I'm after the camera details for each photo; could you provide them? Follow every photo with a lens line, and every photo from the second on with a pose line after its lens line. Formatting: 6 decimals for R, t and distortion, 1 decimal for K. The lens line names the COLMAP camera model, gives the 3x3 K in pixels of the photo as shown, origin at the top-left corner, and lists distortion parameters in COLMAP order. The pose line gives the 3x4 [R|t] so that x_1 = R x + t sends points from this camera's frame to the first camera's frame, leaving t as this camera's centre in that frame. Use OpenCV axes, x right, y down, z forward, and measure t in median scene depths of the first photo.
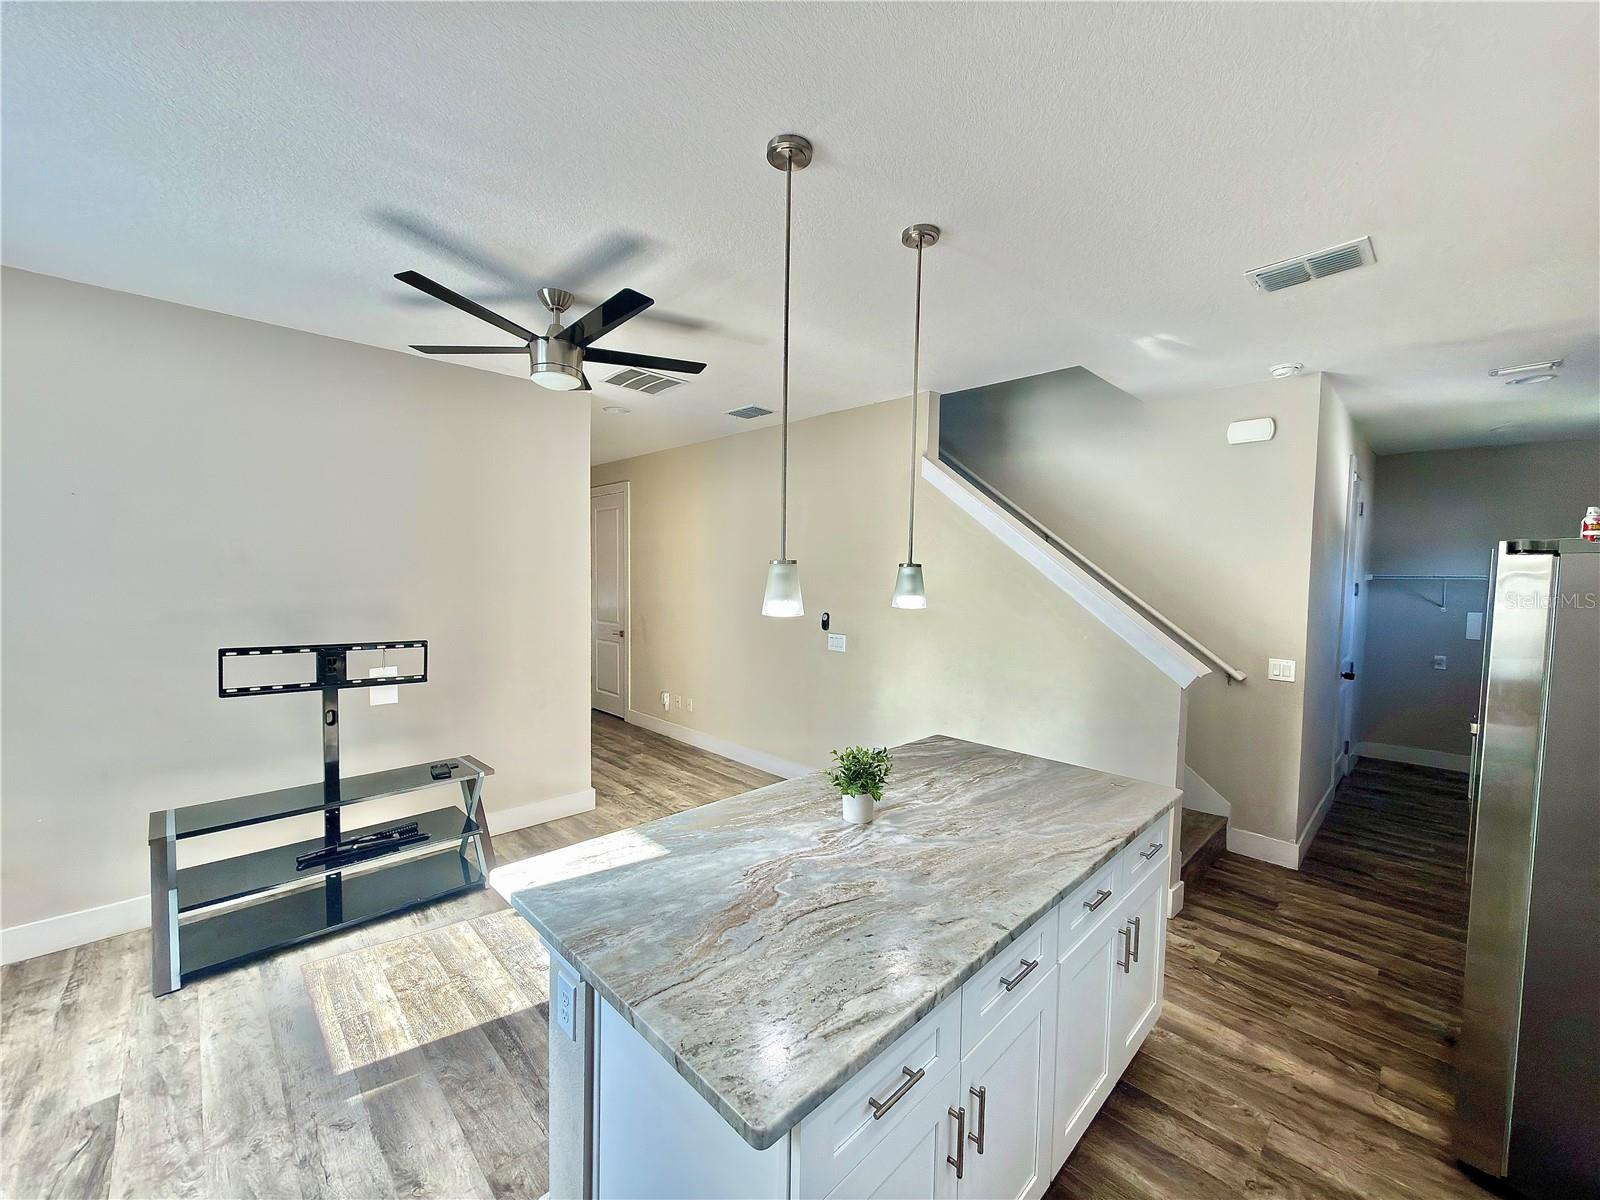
lens RADIAL K [[636.6, 0, 794.7], [0, 636.6, 602.6], [0, 0, 1]] dist [-0.000729, 0.000388]
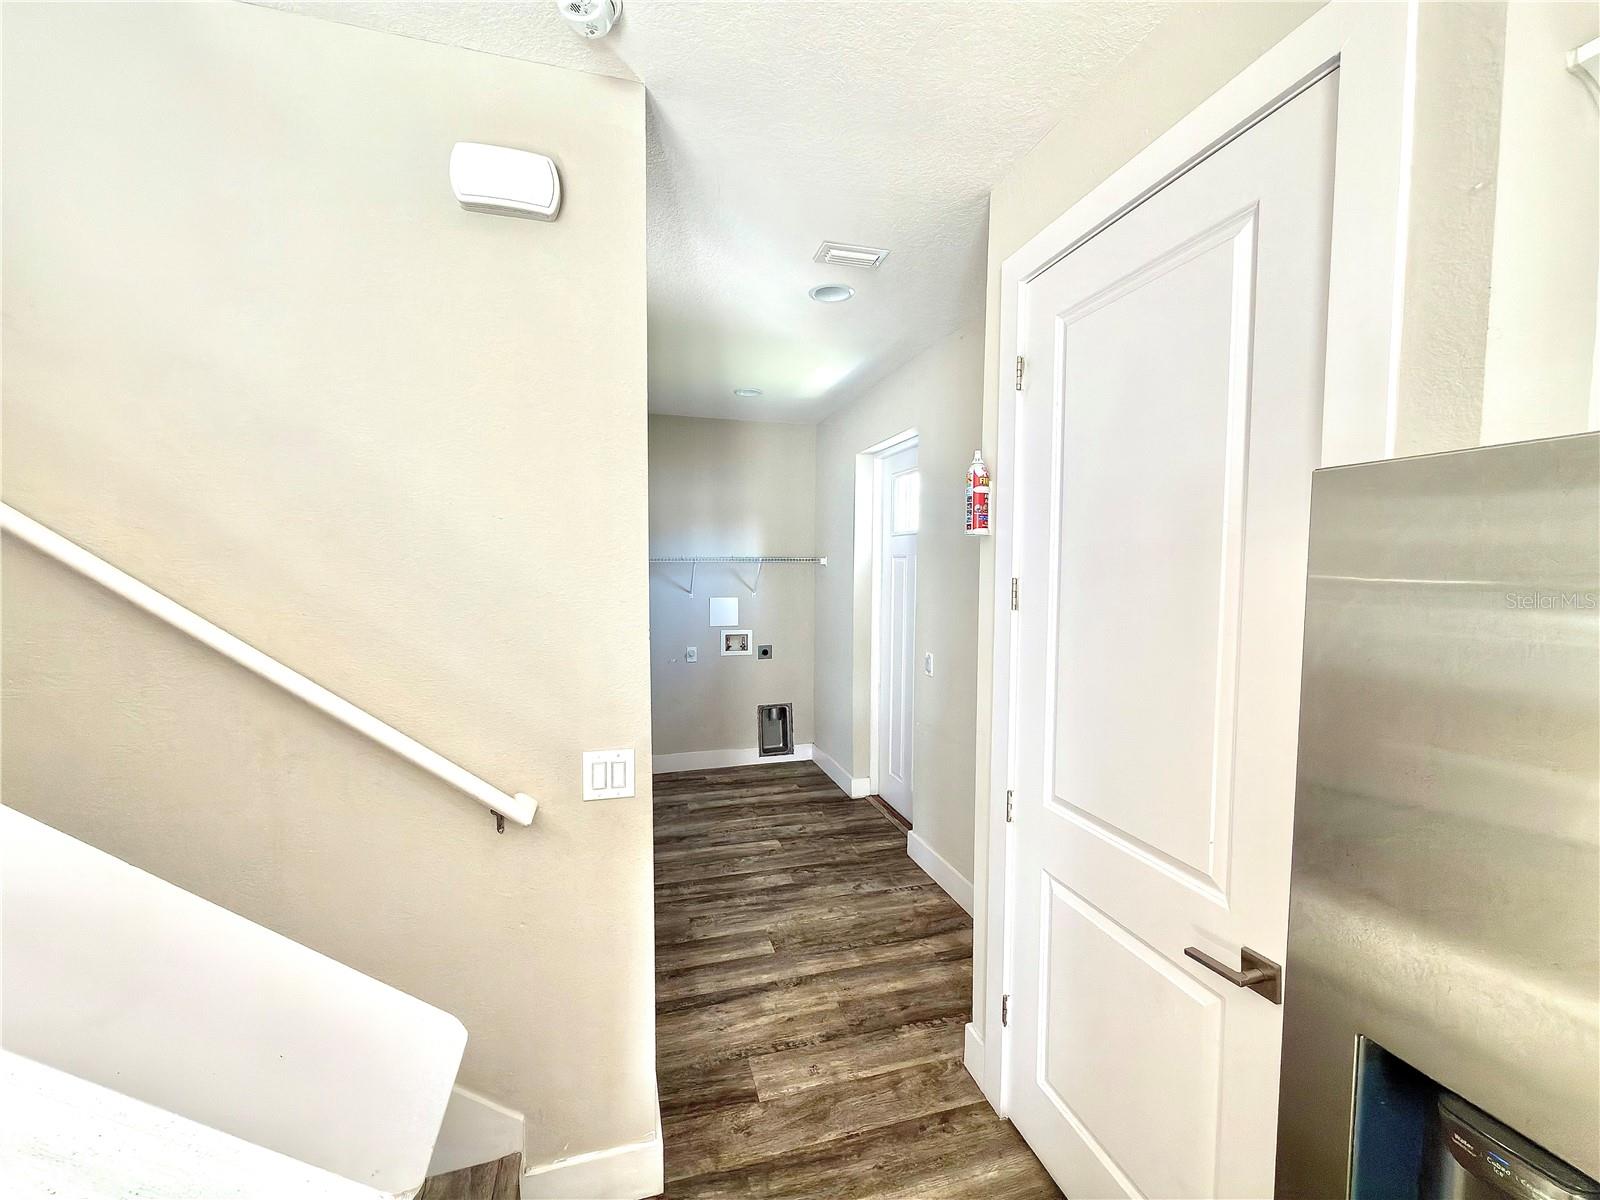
lens RADIAL K [[636.6, 0, 799.9], [0, 636.6, 602.5], [0, 0, 1]] dist [-0.000729, 0.000388]
pose [[0.464538, -0.065399, 0.883135, 0.850001], [0.043439, 0.997752, 0.051037, -0.053909], [-0.884487, 0.014654, 0.466334, 1.286720]]
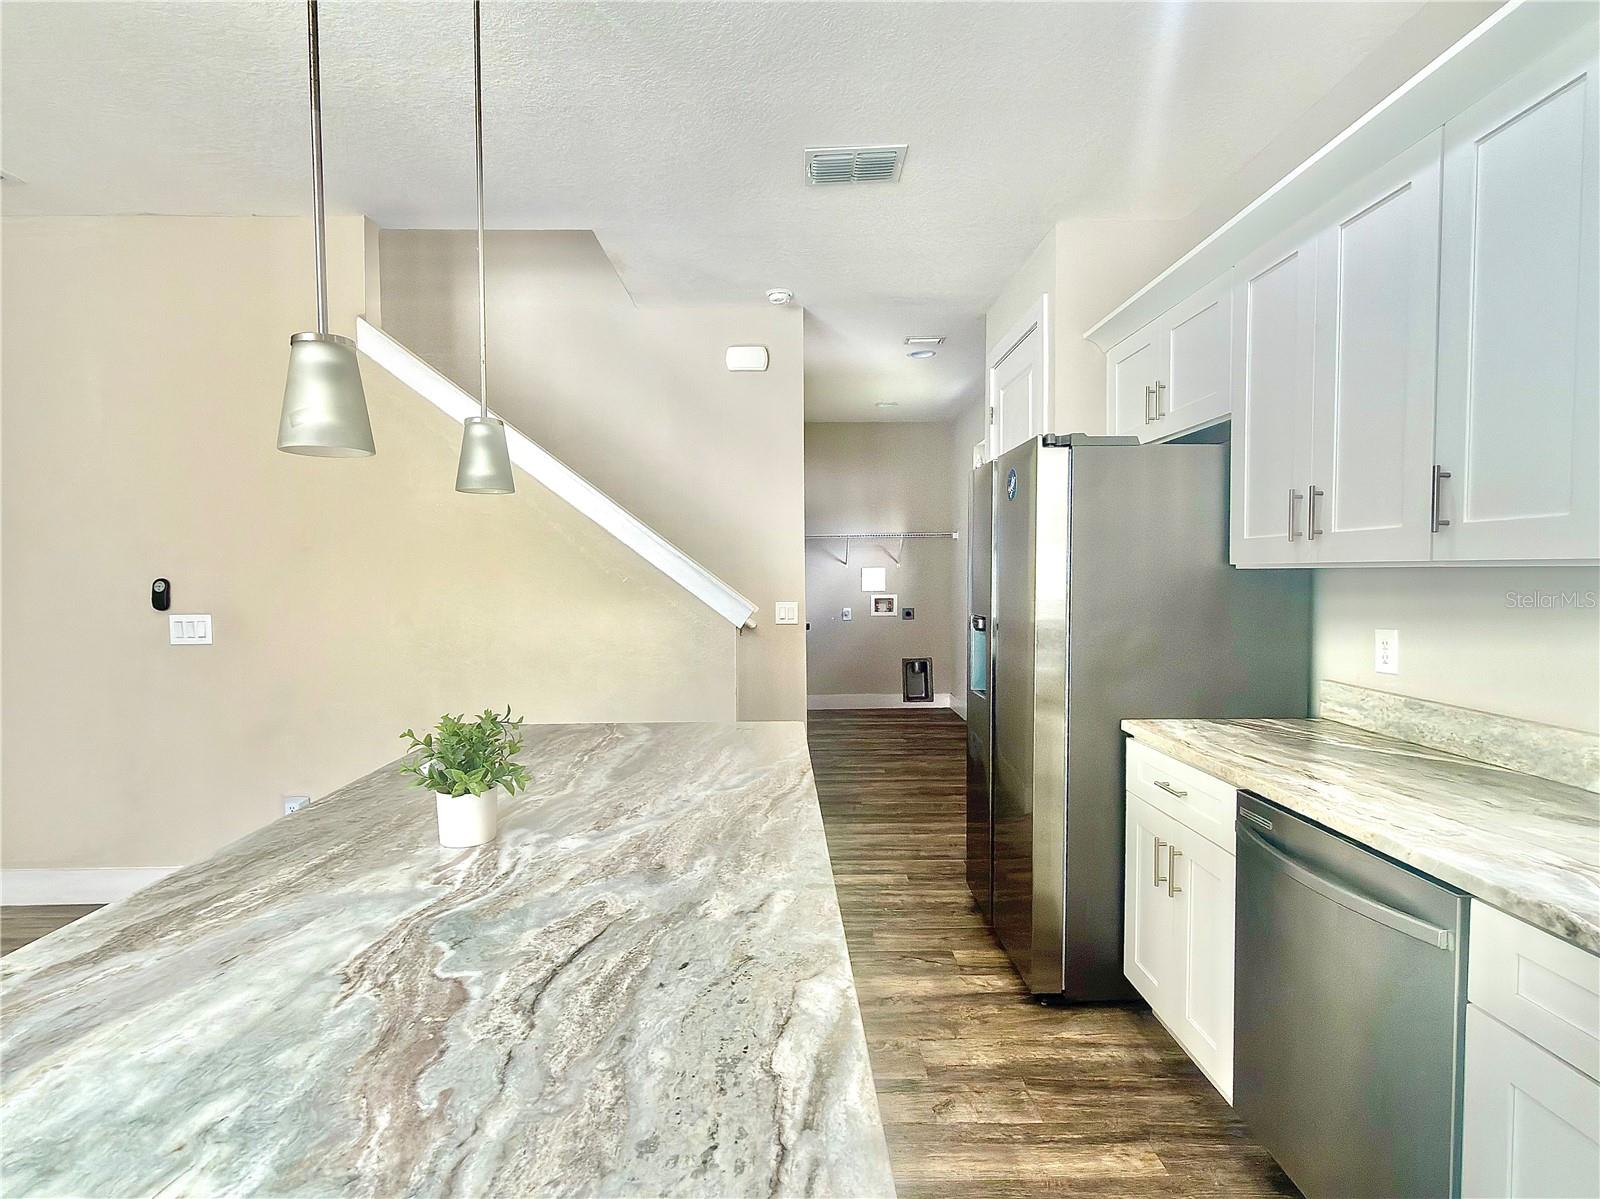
lens RADIAL K [[808.5, 0, 798.8], [0, 808.5, 601.8], [0, 0, 1]] dist [-0.003022, 0.000903]
pose [[0.679164, -0.047700, 0.732435, -0.218785], [0.053123, 0.998464, 0.015767, 0.134712], [-0.732062, 0.028201, 0.680654, 0.295572]]
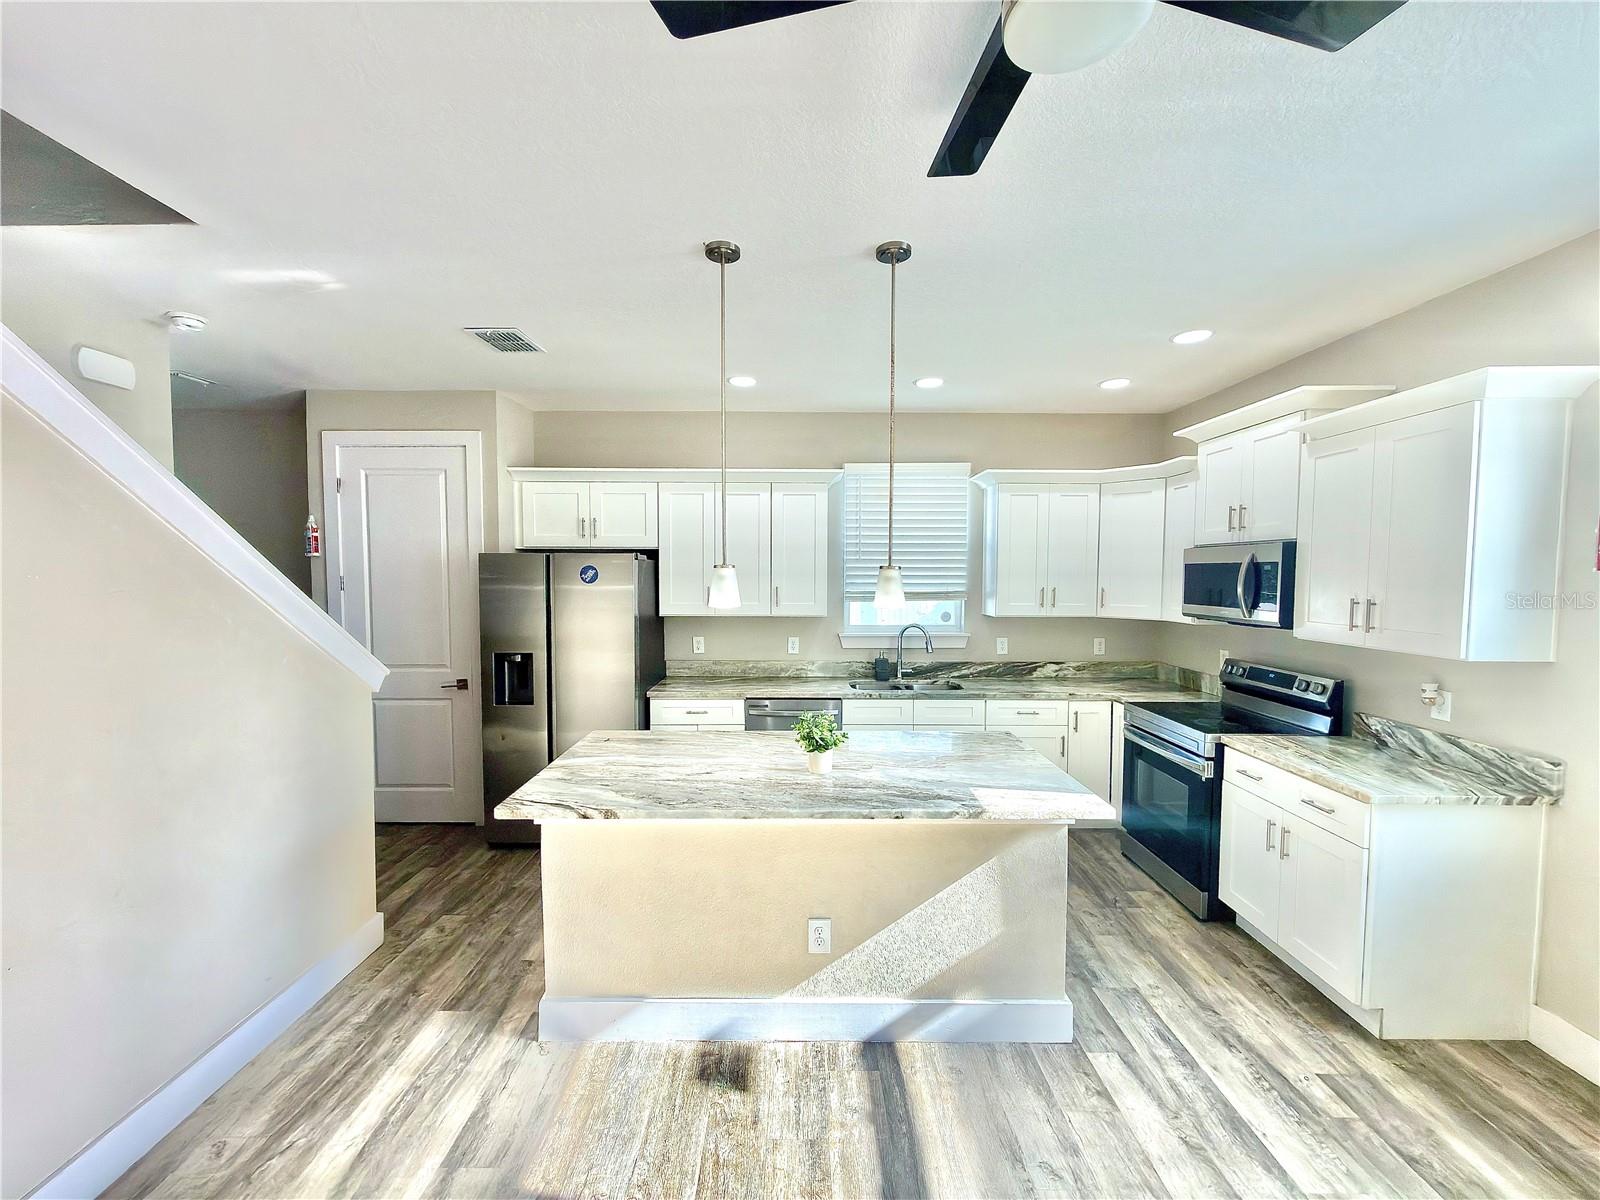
lens RADIAL K [[636.6, 0, 799.5], [0, 636.6, 601.7], [0, 0, 1]] dist [-0.000729, 0.000388]
pose [[-0.723404, -0.050946, 0.688543, -0.725256], [0.018526, 0.995482, 0.093120, -0.111077], [-0.690176, 0.080119, -0.719192, 1.921028]]
